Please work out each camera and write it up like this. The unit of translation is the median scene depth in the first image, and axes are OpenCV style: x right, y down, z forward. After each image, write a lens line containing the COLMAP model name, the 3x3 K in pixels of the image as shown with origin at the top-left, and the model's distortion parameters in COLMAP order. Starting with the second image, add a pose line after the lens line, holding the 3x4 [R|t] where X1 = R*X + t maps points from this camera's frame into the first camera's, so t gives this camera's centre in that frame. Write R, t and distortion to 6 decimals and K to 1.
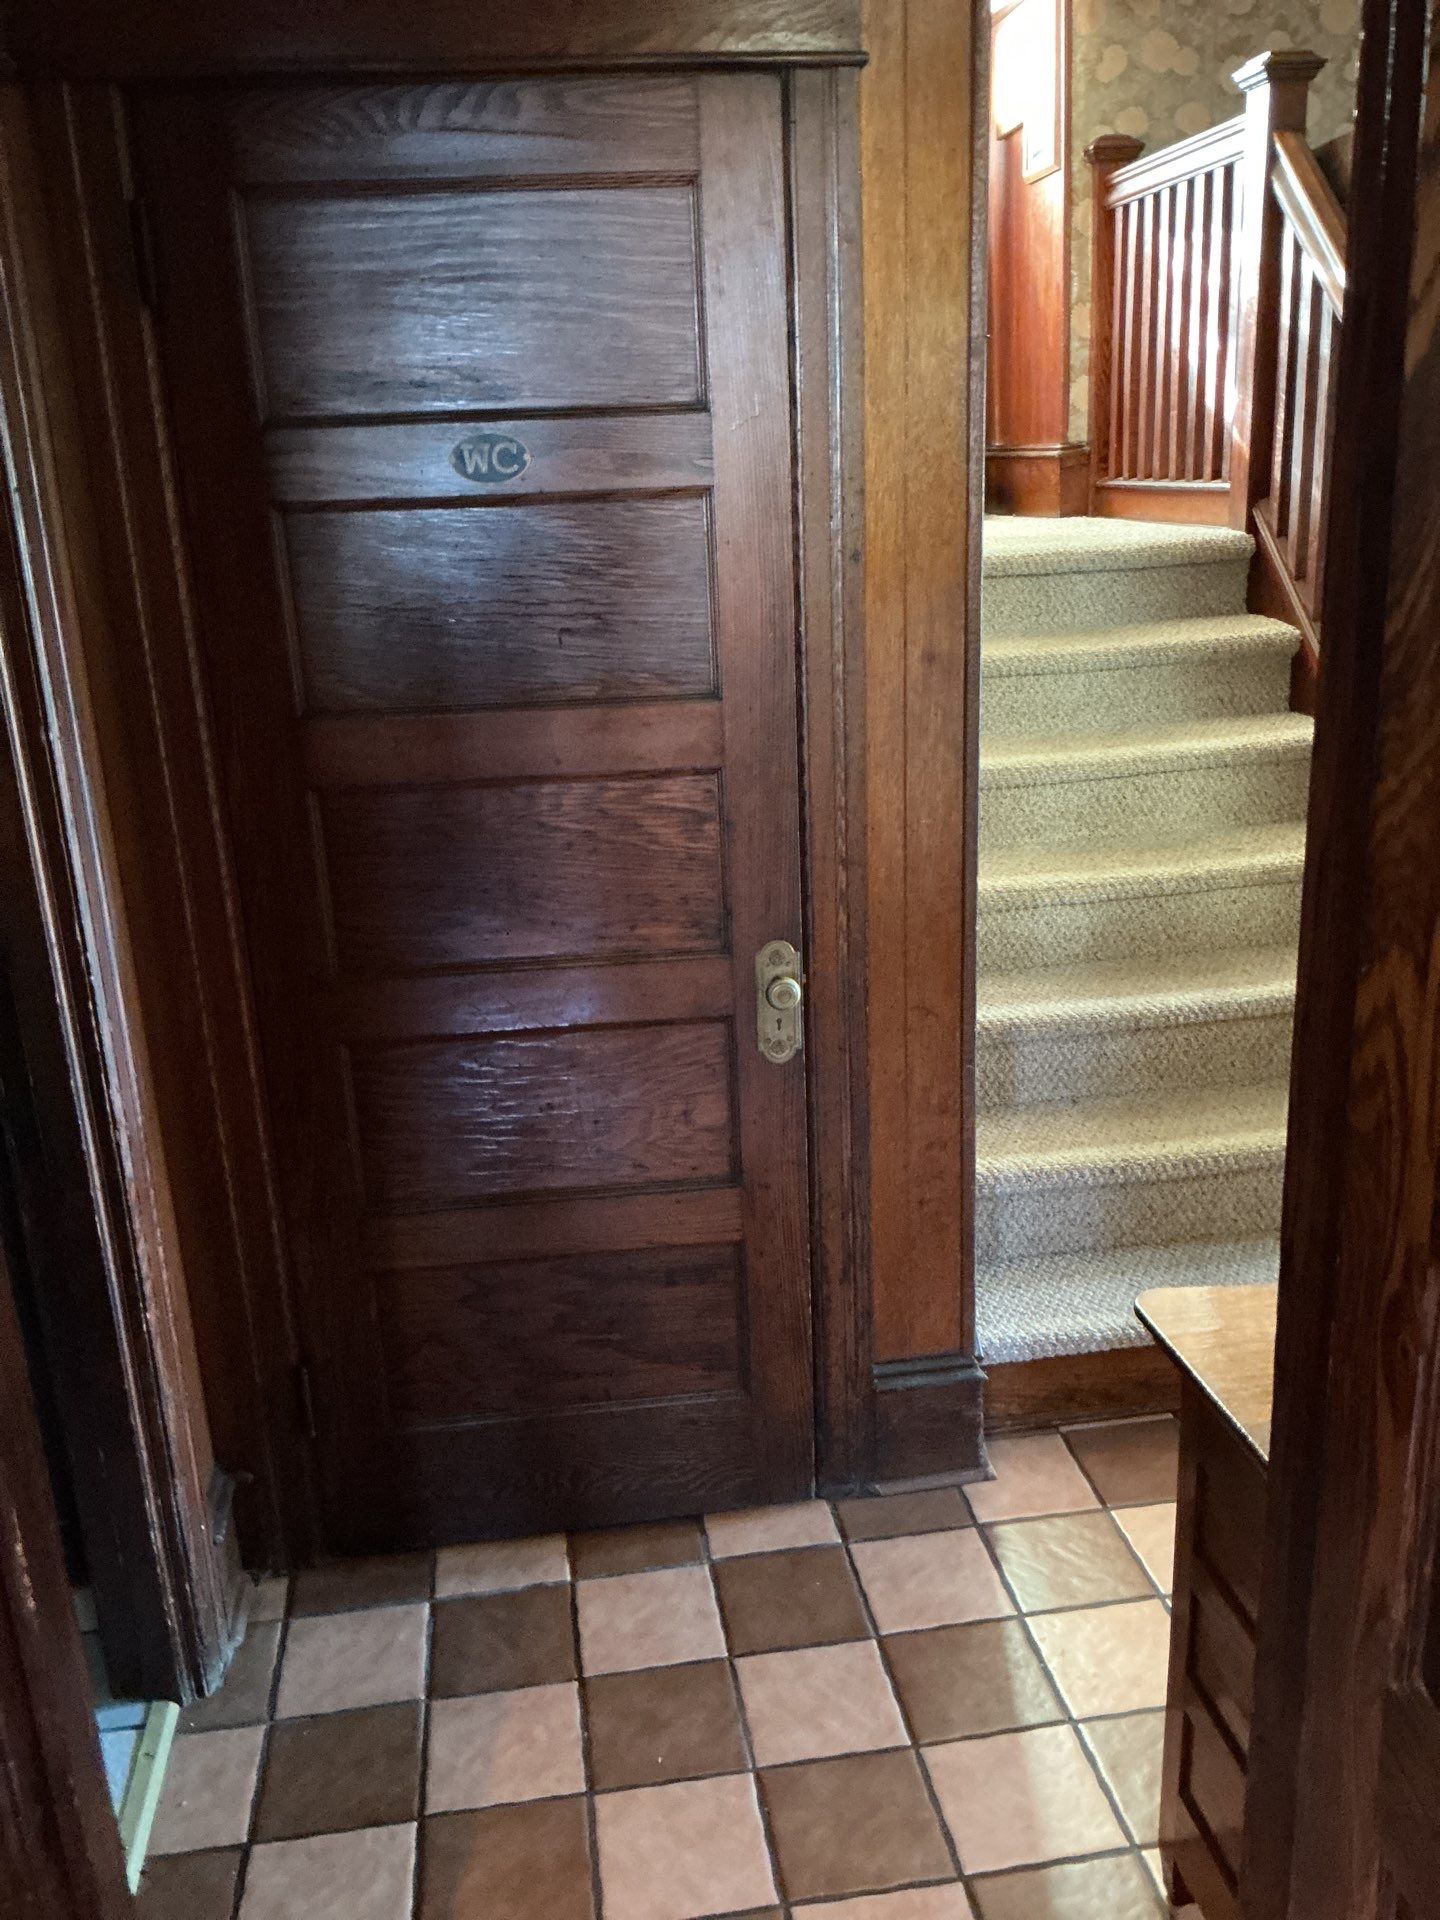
lens RADIAL K [[1601.2, 0, 718.0], [0, 1601.2, 965.2], [0, 0, 1]] dist [0.028177, -0.084772]
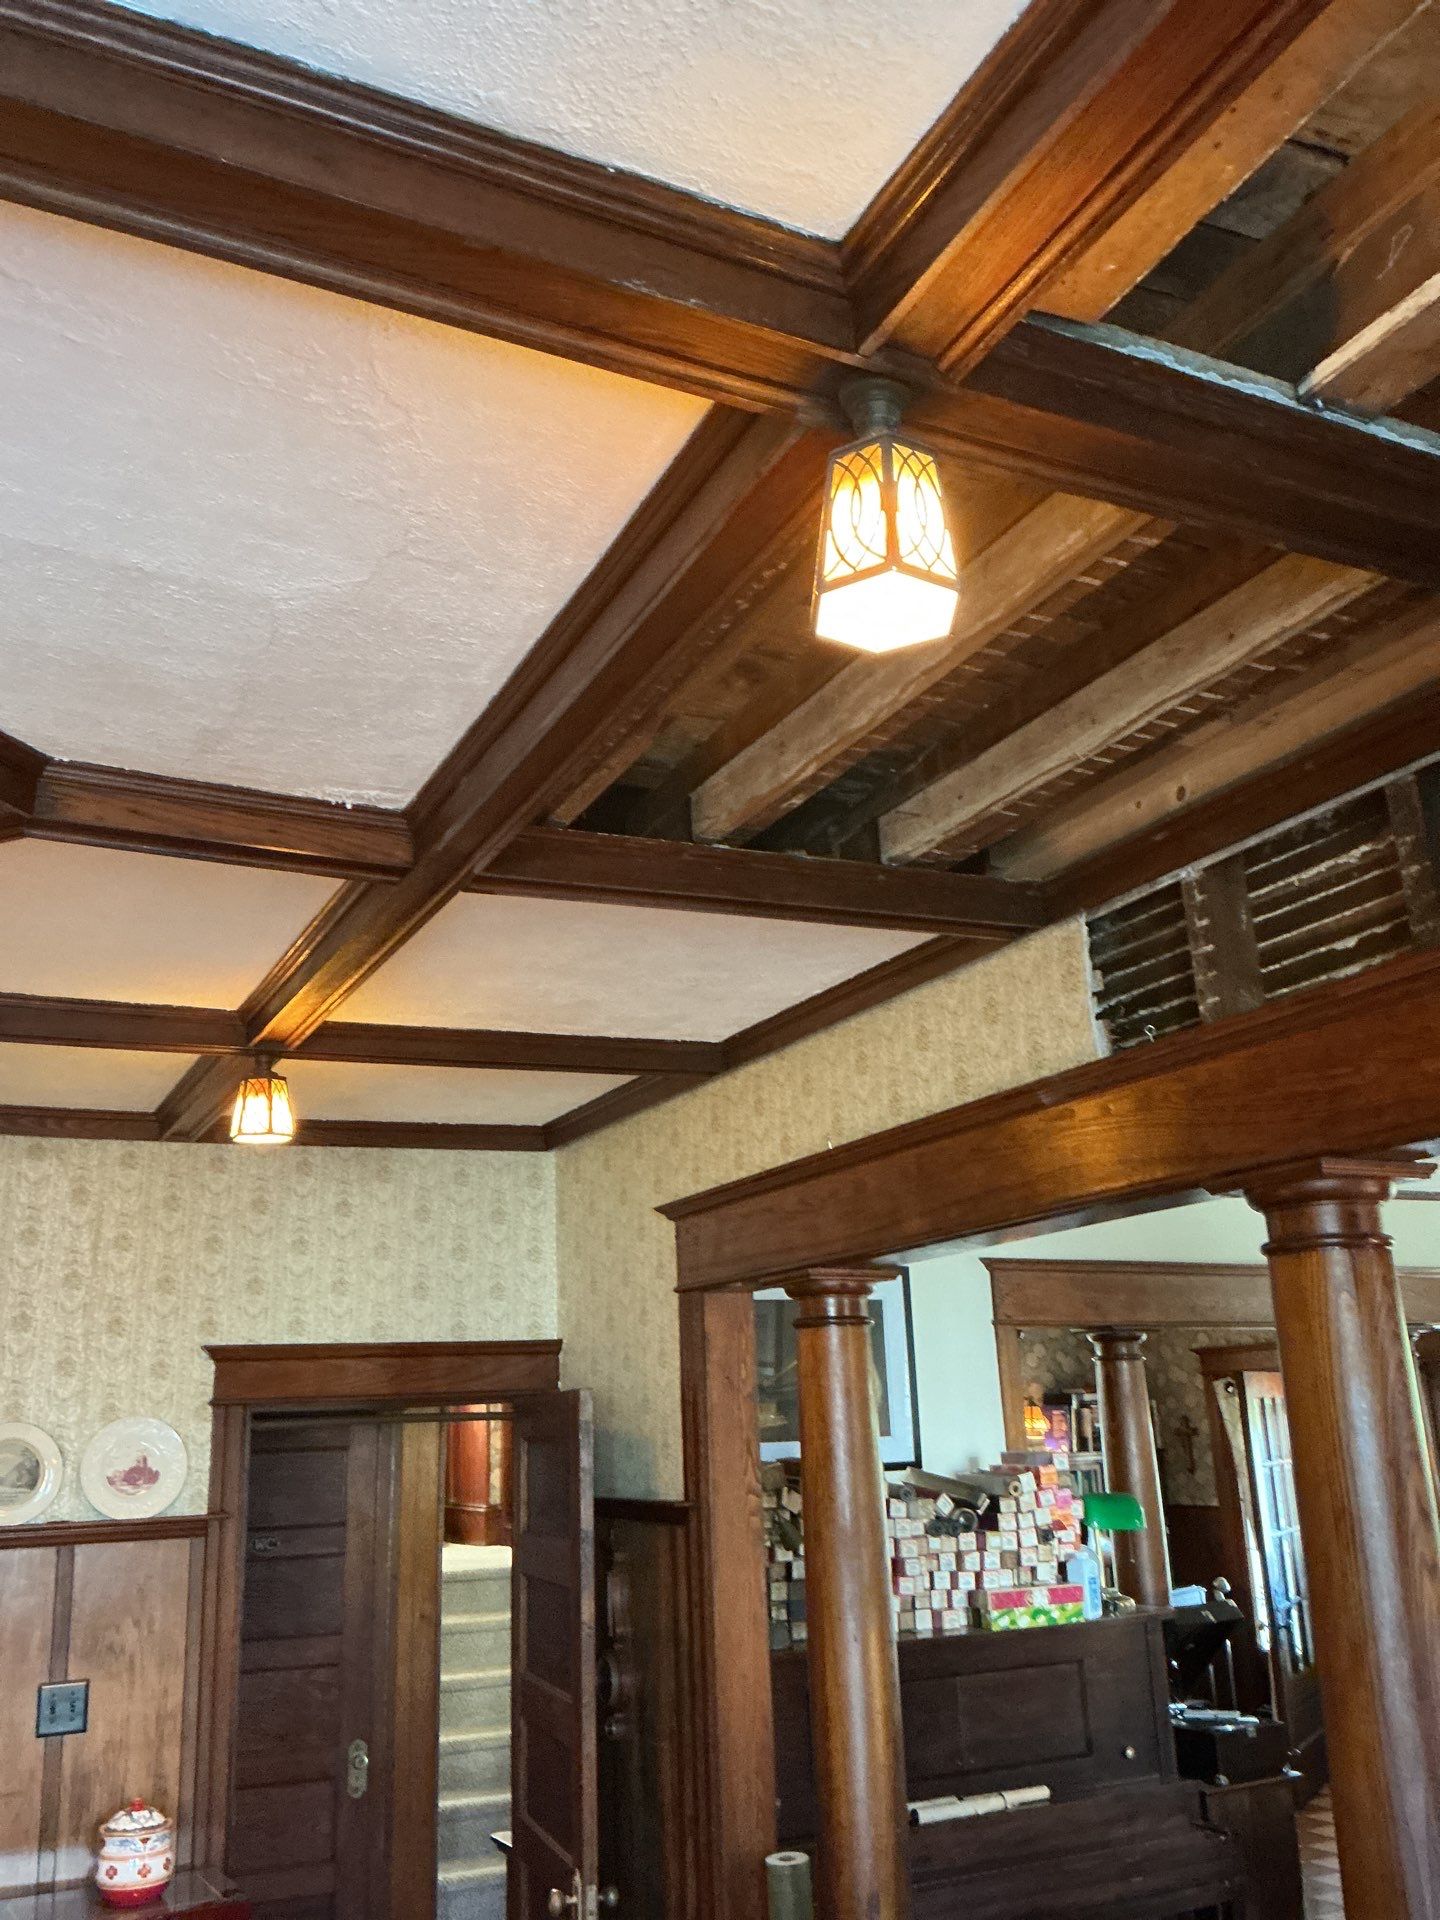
lens RADIAL K [[1601.2, 0, 711.9], [0, 1601.2, 966.8], [0, 0, 1]] dist [0.028177, -0.084772]
pose [[0.951243, 0.093090, 0.294059, -0.198144], [0.089342, 0.829342, -0.551552, 0.287583], [-0.295219, 0.550931, 0.780590, -1.225191]]
